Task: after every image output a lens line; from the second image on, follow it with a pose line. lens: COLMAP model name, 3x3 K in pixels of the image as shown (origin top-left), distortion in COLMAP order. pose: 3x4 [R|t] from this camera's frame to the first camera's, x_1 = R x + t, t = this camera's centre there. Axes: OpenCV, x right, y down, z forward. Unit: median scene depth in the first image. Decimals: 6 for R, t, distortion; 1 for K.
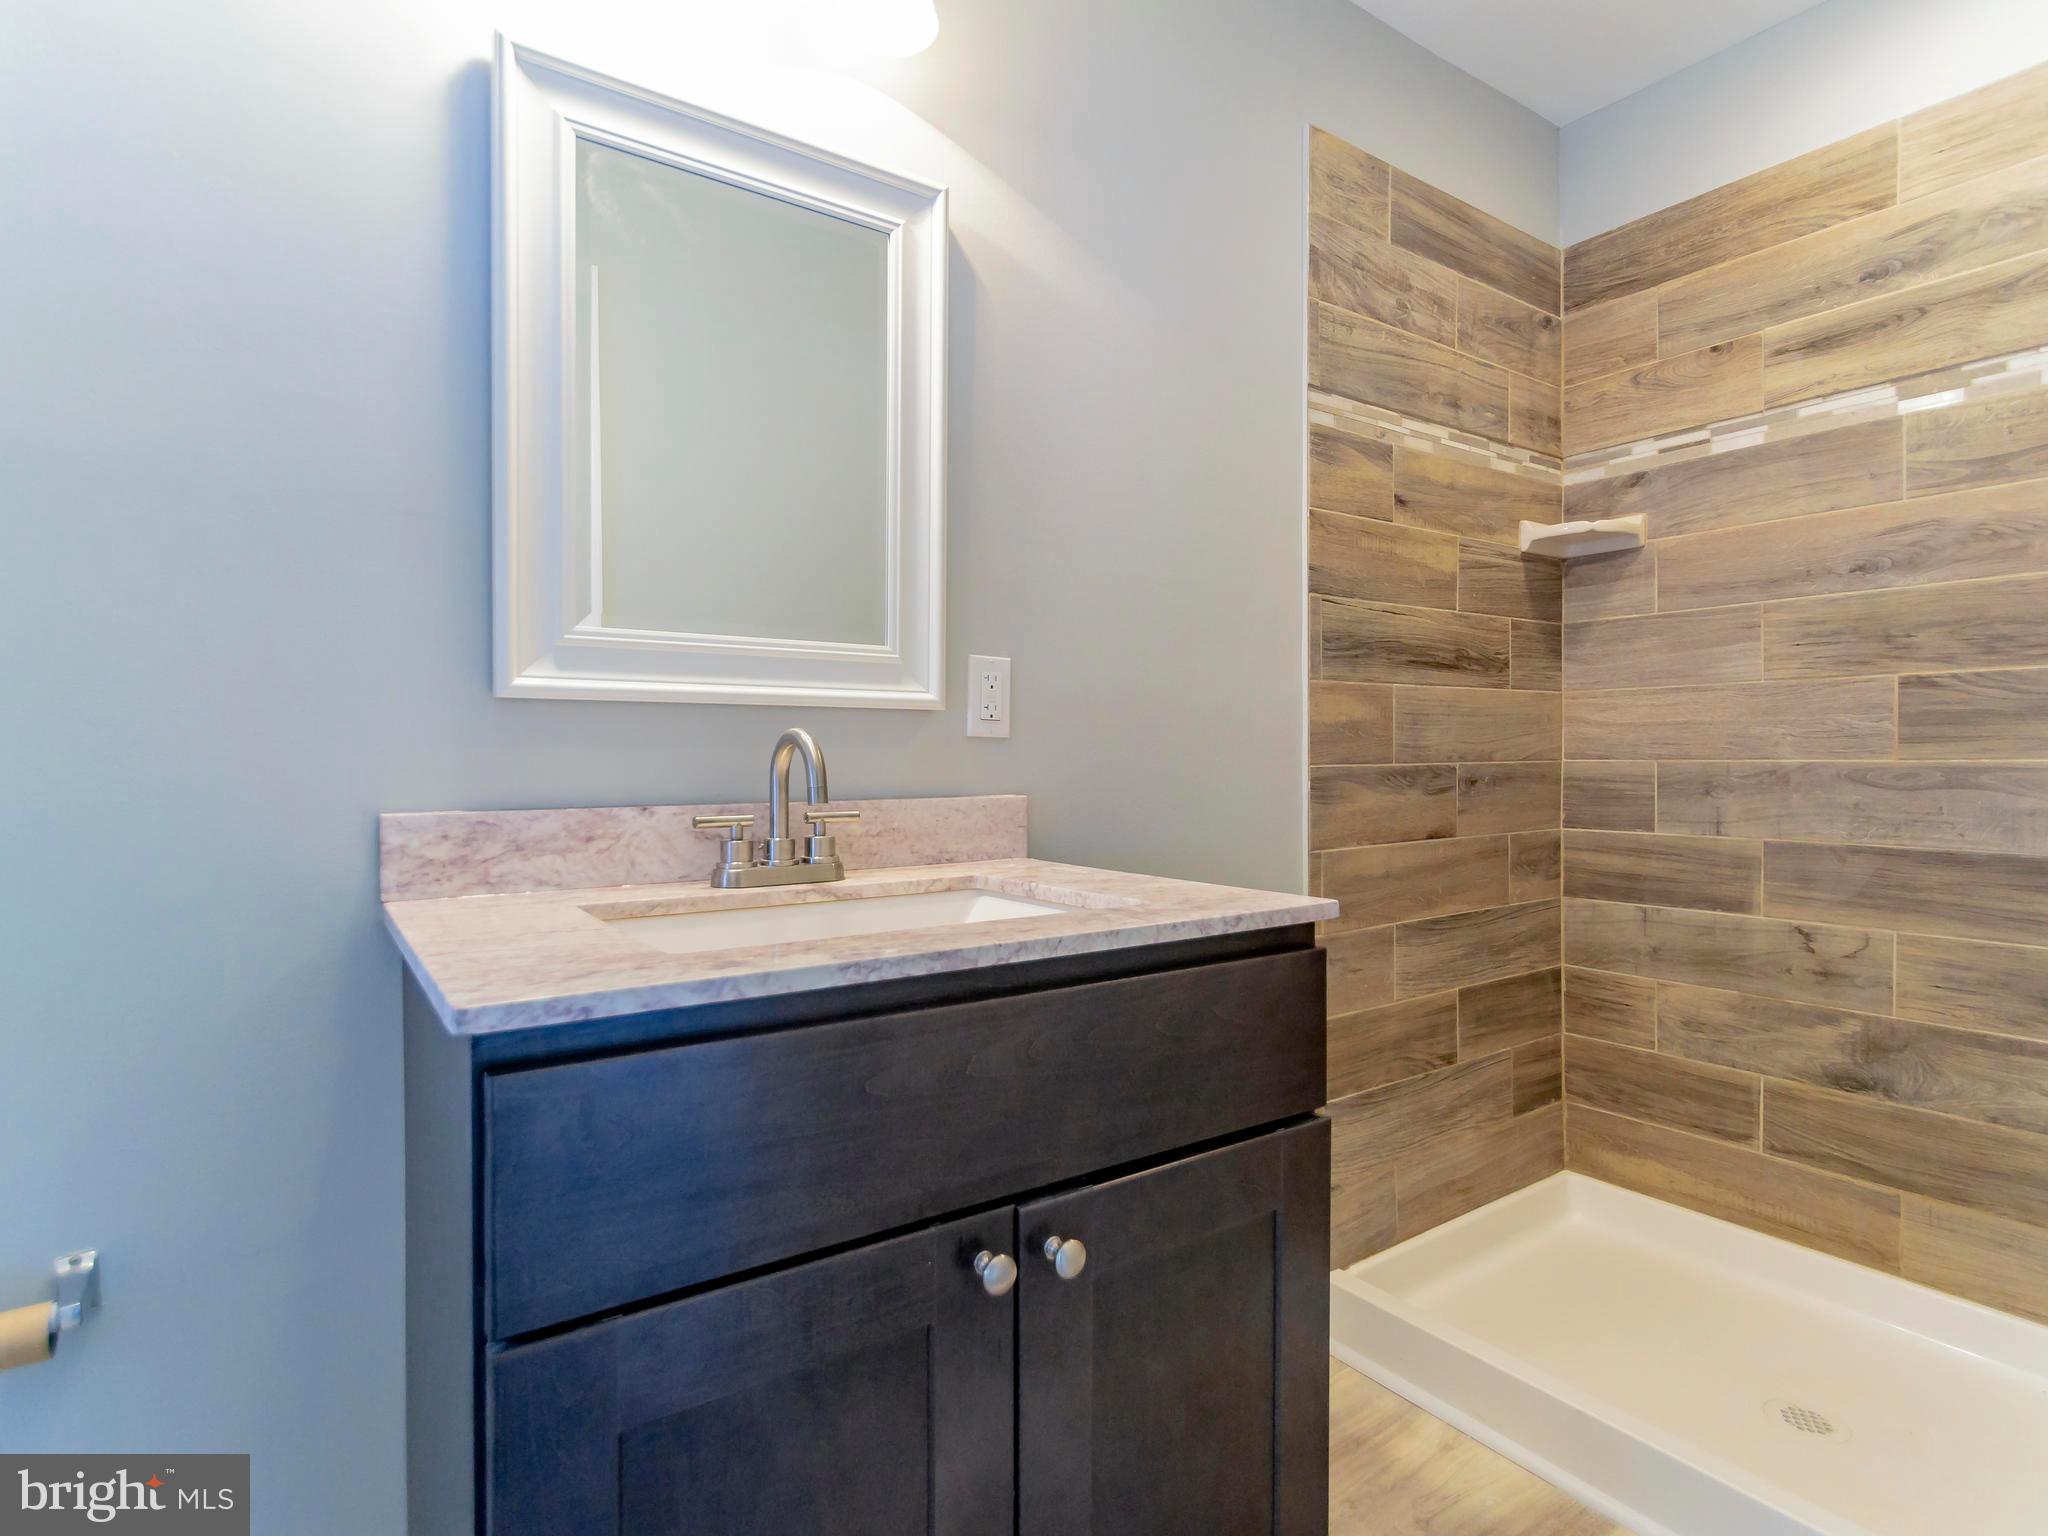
lens RADIAL K [[1079.8, 0, 1024.5], [0, 1079.8, 765.7], [0, 0, 1]] dist [-0.000207, -0.001190]
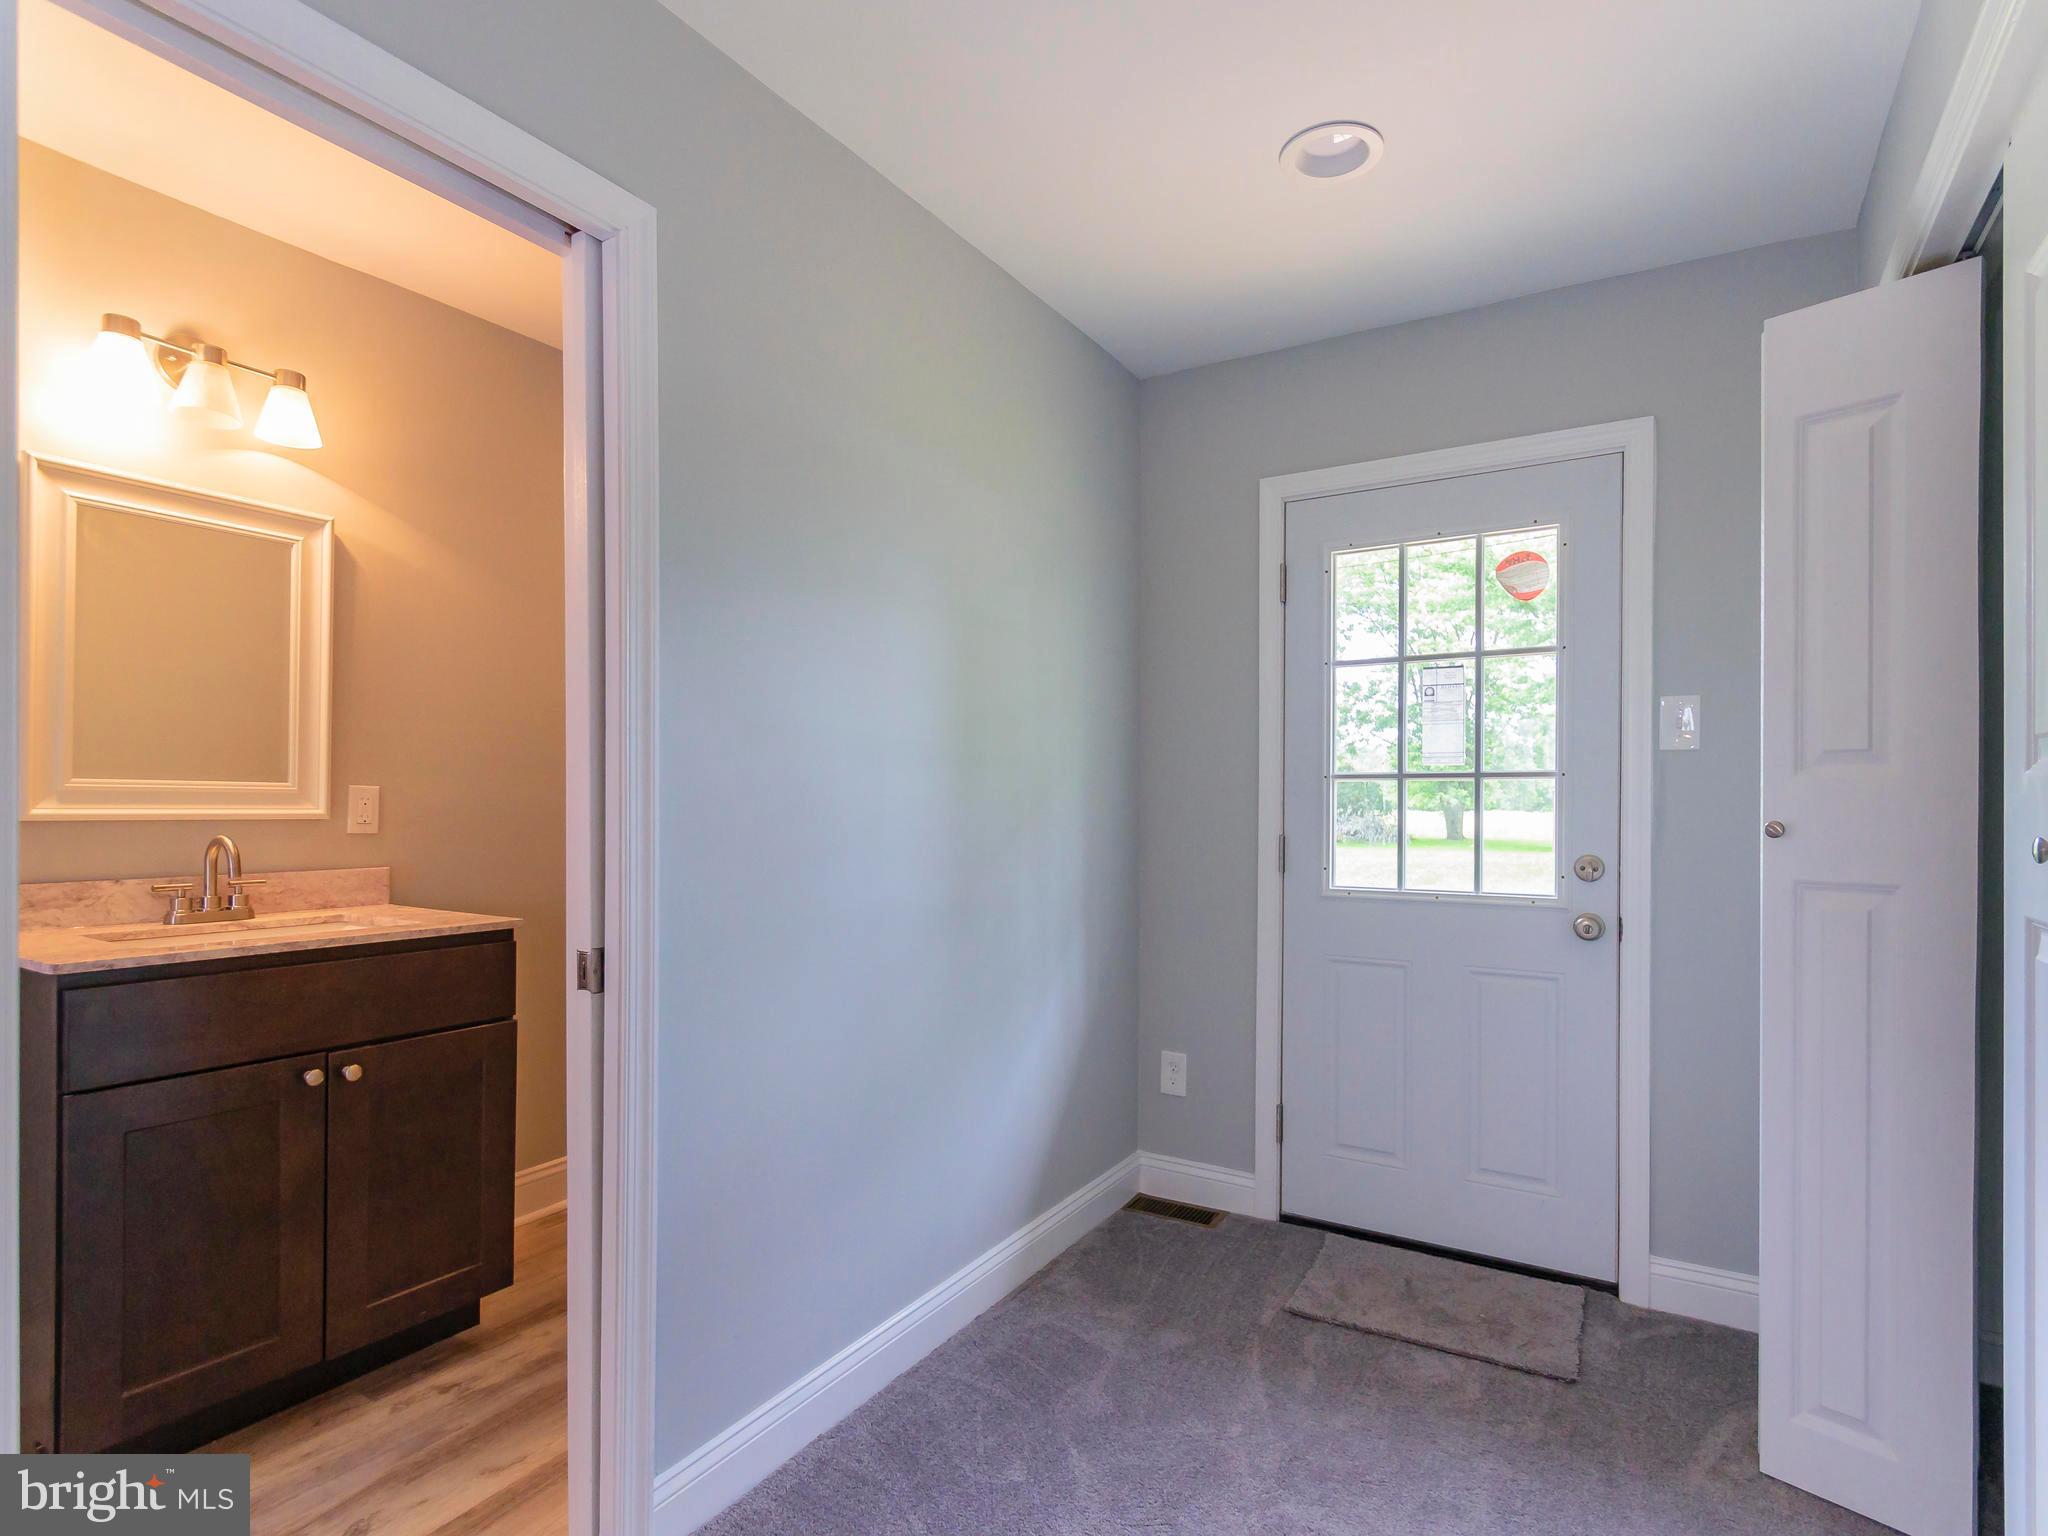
lens RADIAL K [[1079.8, 0, 1009.9], [0, 1079.8, 803.3], [0, 0, 1]] dist [-0.000207, -0.001190]
pose [[0.921496, 0.008835, 0.388287, 0.308019], [-0.005465, 0.999937, -0.009782, -0.078911], [-0.388349, 0.006892, 0.921487, -1.201022]]
